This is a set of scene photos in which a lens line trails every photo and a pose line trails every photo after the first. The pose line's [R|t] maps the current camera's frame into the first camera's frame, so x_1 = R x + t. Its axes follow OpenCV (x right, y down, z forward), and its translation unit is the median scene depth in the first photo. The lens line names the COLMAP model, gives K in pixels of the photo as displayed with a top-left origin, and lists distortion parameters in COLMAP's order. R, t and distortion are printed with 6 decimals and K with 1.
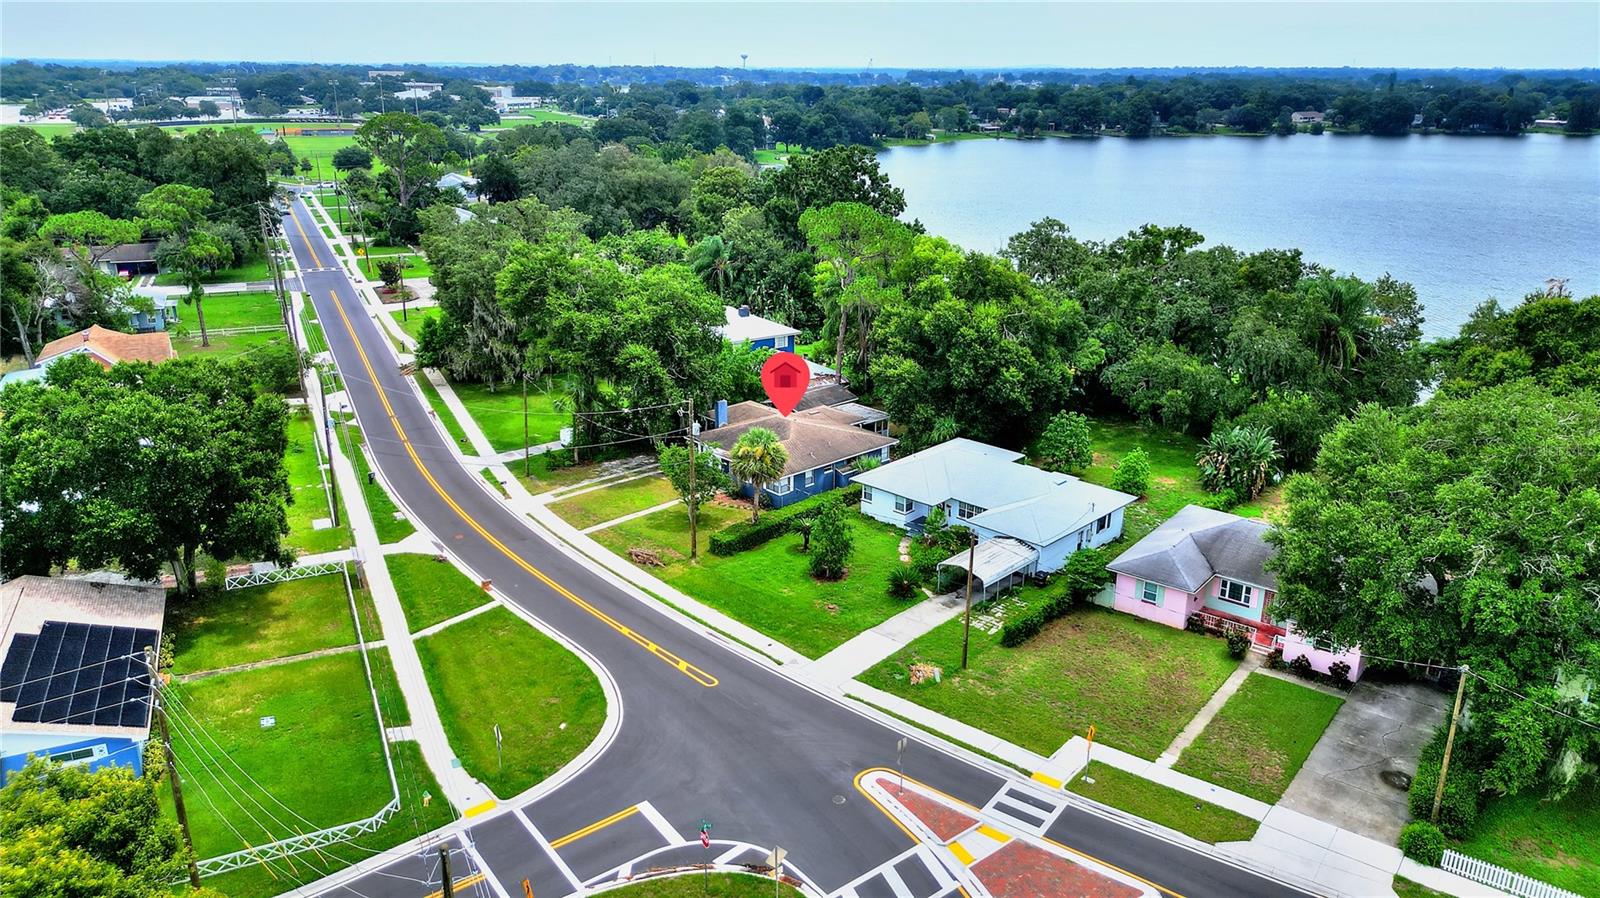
lens RADIAL K [[1126.0, 0, 800.0], [0, 1126.0, 449.0], [0, 0, 1]] dist [0.044989, -0.065745]
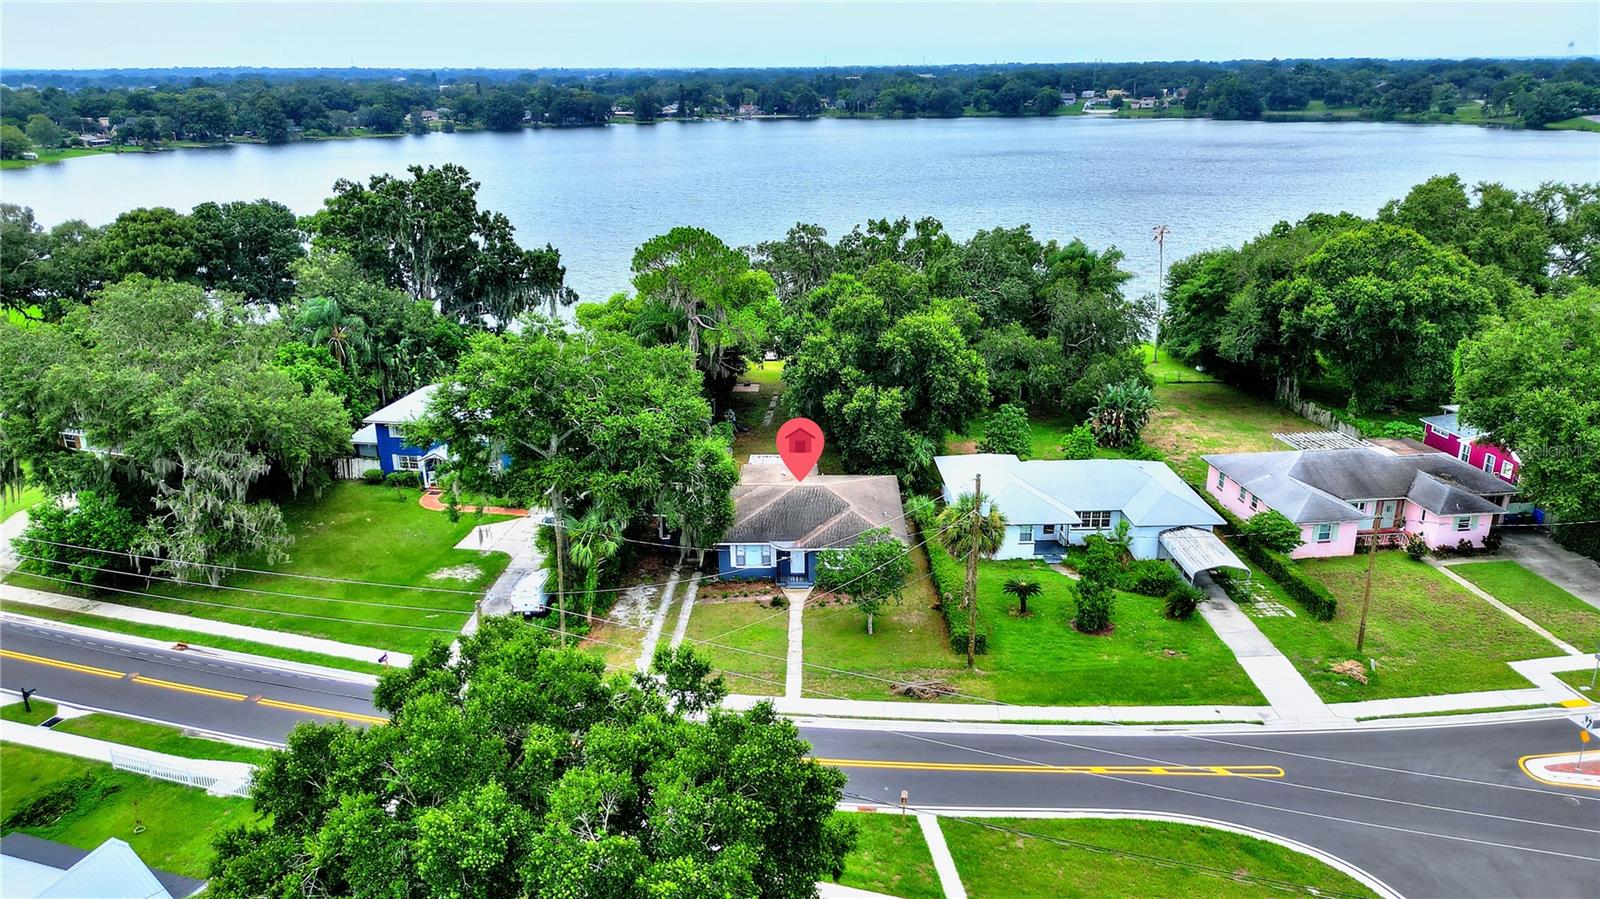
lens RADIAL K [[1126.0, 0, 800.0], [0, 1126.0, 449.5], [0, 0, 1]] dist [0.044989, -0.065745]
pose [[0.691364, -0.236242, 0.682792, -0.190080], [0.237060, 0.966888, 0.094502, -0.043043], [-0.682509, 0.096528, 0.724475, 0.134846]]
